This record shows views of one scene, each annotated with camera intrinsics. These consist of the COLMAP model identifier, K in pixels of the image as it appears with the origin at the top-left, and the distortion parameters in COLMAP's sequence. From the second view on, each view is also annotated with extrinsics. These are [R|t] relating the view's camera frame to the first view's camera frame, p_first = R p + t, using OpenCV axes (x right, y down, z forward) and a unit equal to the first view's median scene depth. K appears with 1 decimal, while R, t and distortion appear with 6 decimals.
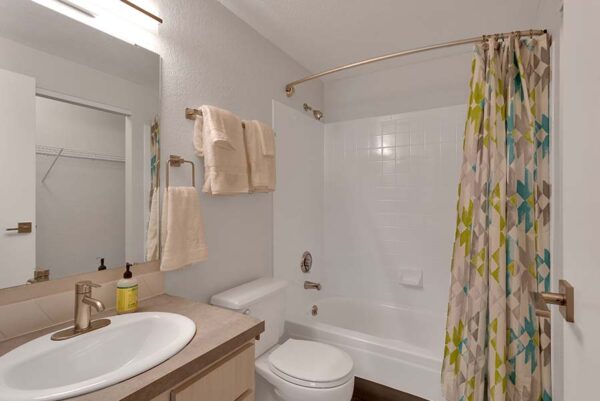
lens RADIAL K [[303.4, 0, 296.9], [0, 303.4, 196.3], [0, 0, 1]] dist [0.010794, 0.000384]
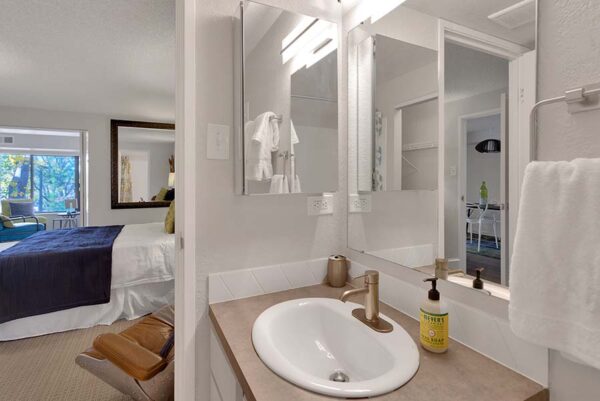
lens RADIAL K [[303.4, 0, 296.9], [0, 303.4, 196.3], [0, 0, 1]] dist [0.010794, 0.000384]
pose [[-0.526034, 0.044762, -0.849285, 0.164263], [0.004589, 0.998749, 0.049797, -0.005015], [0.850451, 0.022297, -0.525581, 0.927794]]
